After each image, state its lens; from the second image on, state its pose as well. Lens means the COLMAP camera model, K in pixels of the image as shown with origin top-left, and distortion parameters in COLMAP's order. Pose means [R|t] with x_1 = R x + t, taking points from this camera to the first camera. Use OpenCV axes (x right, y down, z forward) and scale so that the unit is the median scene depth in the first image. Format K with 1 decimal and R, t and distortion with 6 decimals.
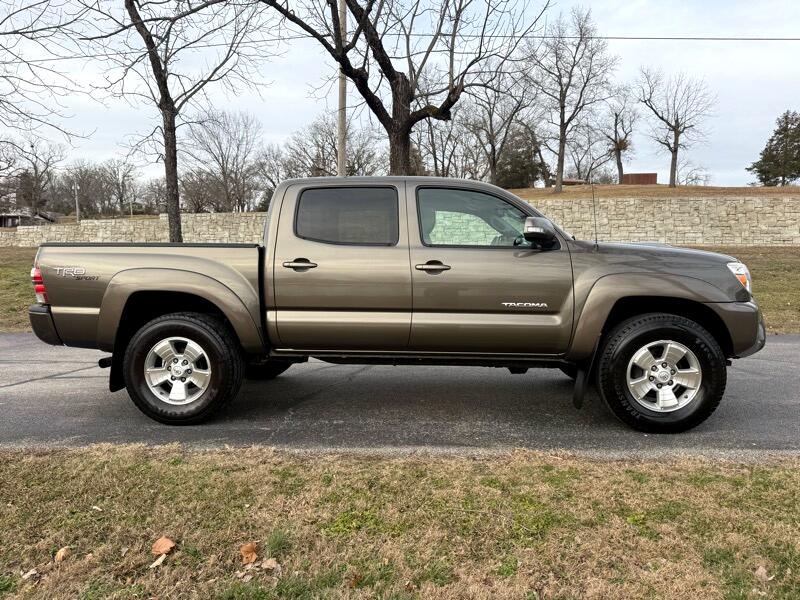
lens RADIAL K [[566.2, 0, 400.9], [0, 566.2, 295.2], [0, 0, 1]] dist [0.035990, -0.040337]
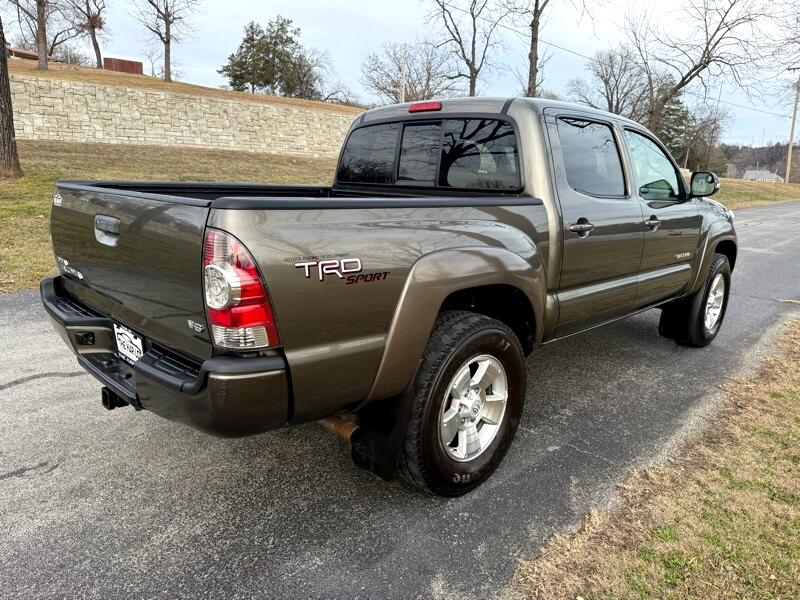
lens RADIAL K [[566.2, 0, 394.3], [0, 566.2, 303.2], [0, 0, 1]] dist [0.035990, -0.040337]
pose [[0.667828, -0.147946, 0.729464, -0.863393], [0.006216, 0.981121, 0.193295, -0.097930], [-0.744290, -0.124553, 0.656140, 0.665619]]
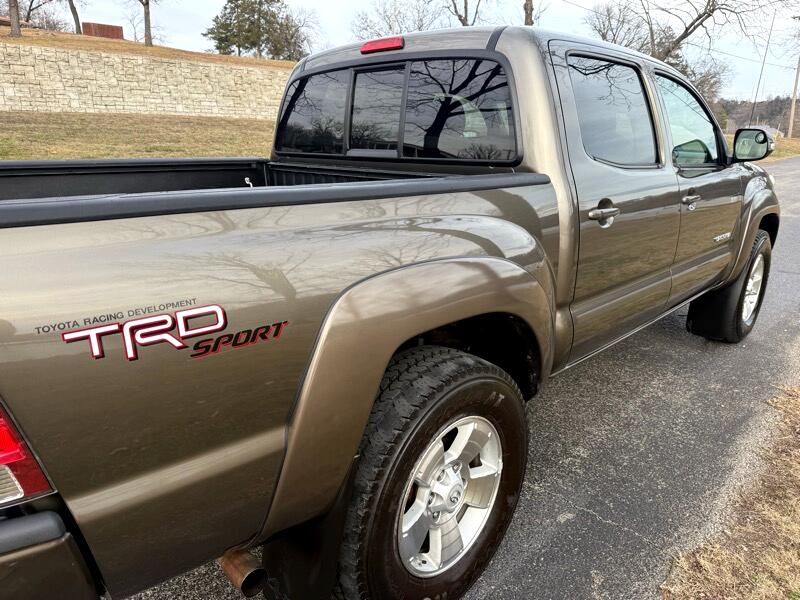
lens RADIAL K [[566.2, 0, 397.3], [0, 566.2, 306.3], [0, 0, 1]] dist [0.035990, -0.040337]
pose [[0.656507, -0.211420, 0.724086, -0.673109], [0.029110, 0.966305, 0.255750, -0.105676], [-0.753758, -0.146824, 0.640540, 0.774059]]
